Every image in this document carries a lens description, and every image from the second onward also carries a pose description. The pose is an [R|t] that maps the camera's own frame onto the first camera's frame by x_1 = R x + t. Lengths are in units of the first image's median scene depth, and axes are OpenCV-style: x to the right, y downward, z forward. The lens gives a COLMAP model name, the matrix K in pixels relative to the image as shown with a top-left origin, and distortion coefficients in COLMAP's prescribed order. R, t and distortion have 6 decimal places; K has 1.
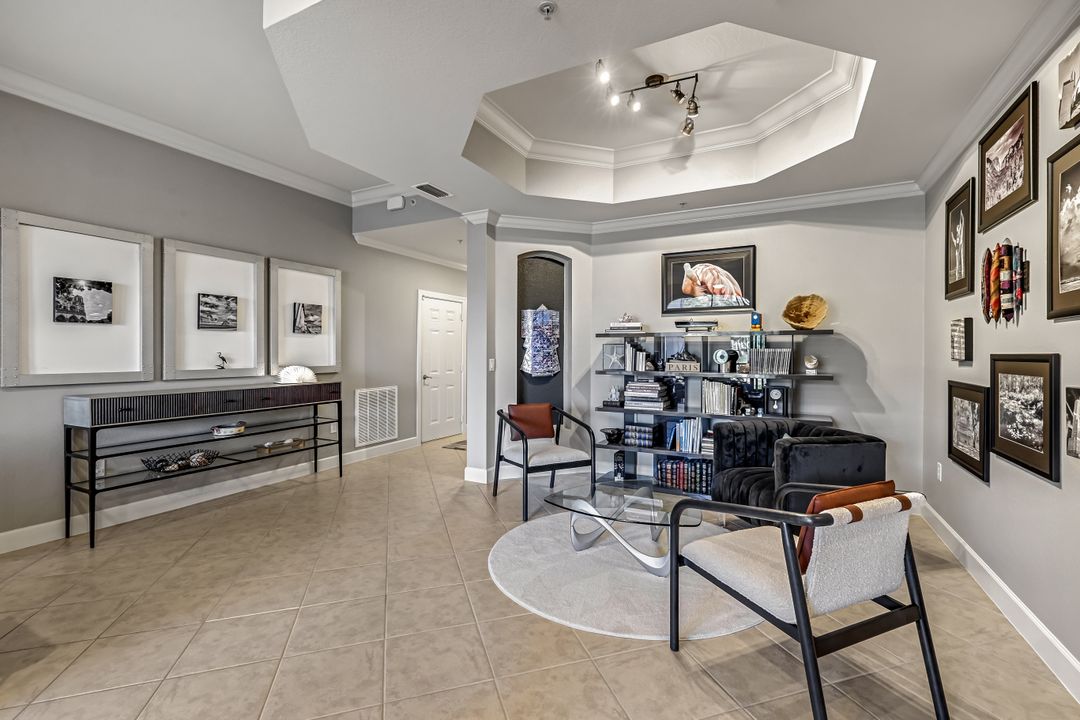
lens RADIAL K [[476.6, 0, 535.7], [0, 476.6, 356.2], [0, 0, 1]] dist [0.004454, -0.000867]
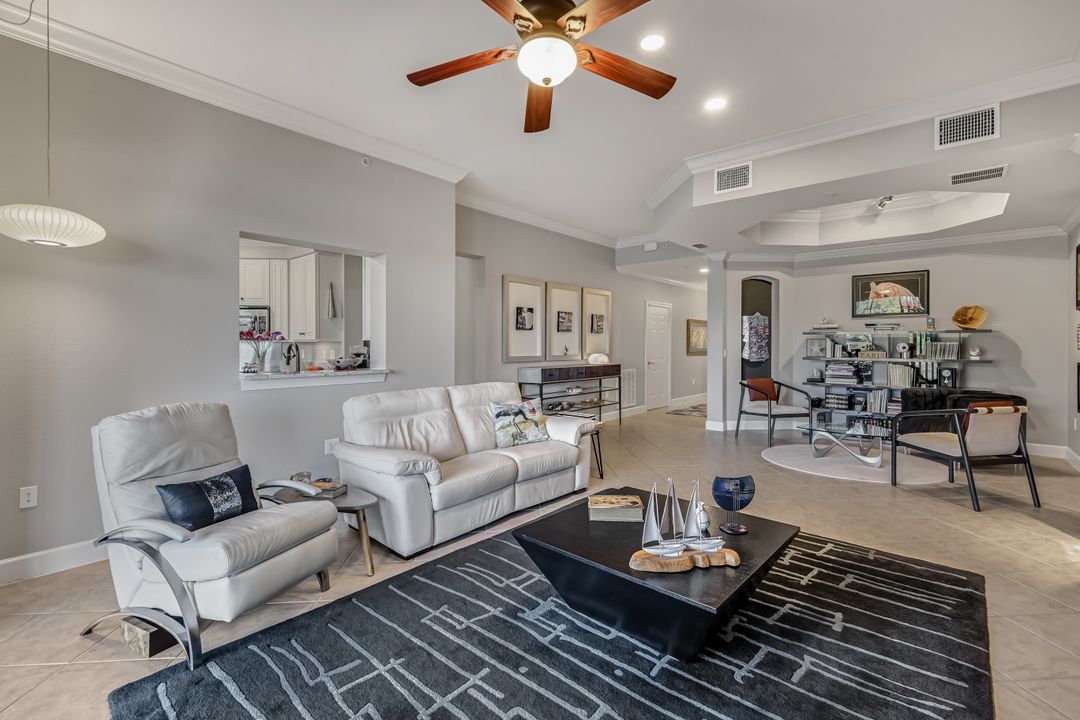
lens RADIAL K [[476.6, 0, 538.8], [0, 476.6, 346.5], [0, 0, 1]] dist [0.004454, -0.000867]
pose [[0.973834, -0.000855, -0.227257, -0.369409], [-0.000179, 0.999990, -0.004531, 0.004167], [0.227259, 0.004453, 0.973824, -0.689438]]
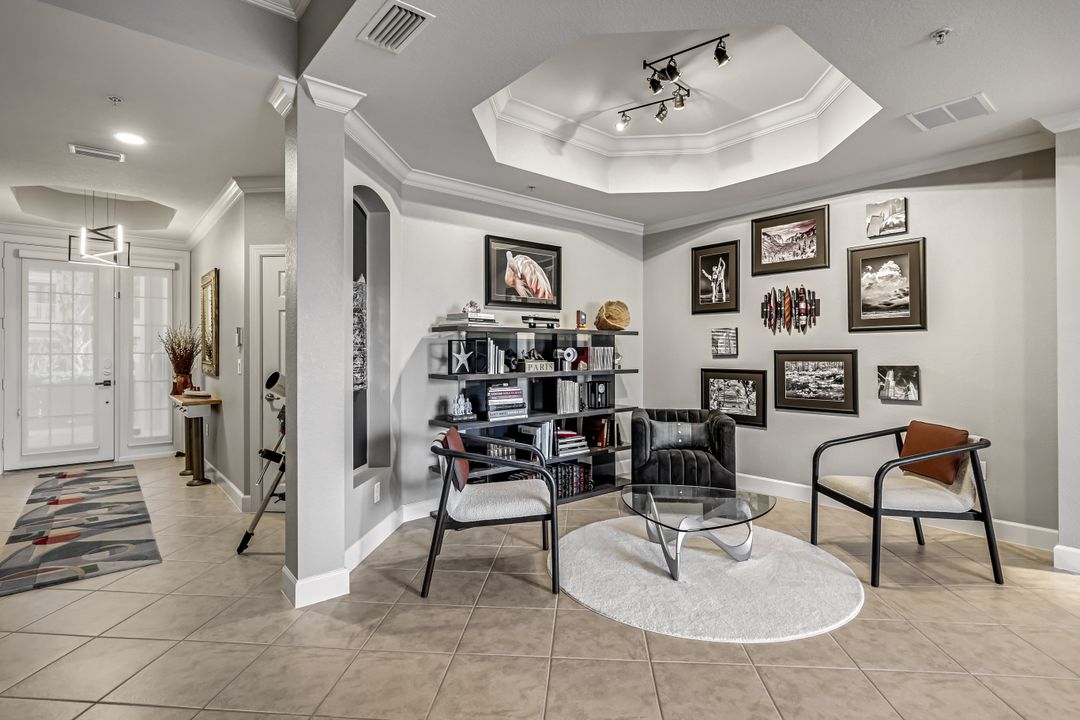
lens RADIAL K [[528.9, 0, 541.1], [0, 528.9, 355.2], [0, 0, 1]] dist [-0.006189, -0.000149]
pose [[0.378415, -0.009395, 0.925588, -0.649358], [0.013269, 0.999901, 0.004725, -0.004048], [-0.925541, 0.010493, 0.378502, 0.634286]]
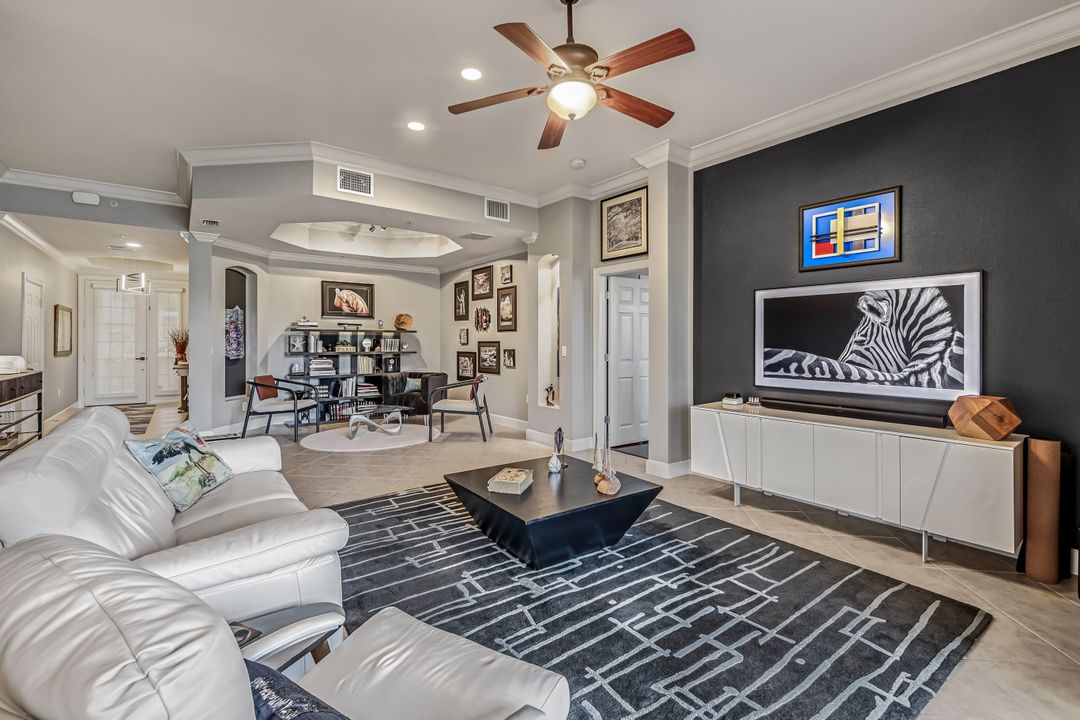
lens RADIAL K [[476.6, 0, 539.8], [0, 476.6, 339.8], [0, 0, 1]] dist [0.004454, -0.000867]
pose [[0.430231, 0.000706, 0.902718, -1.010826], [0.009231, 0.999944, -0.005181, 0.004136], [-0.902672, 0.010562, 0.430201, -0.423779]]
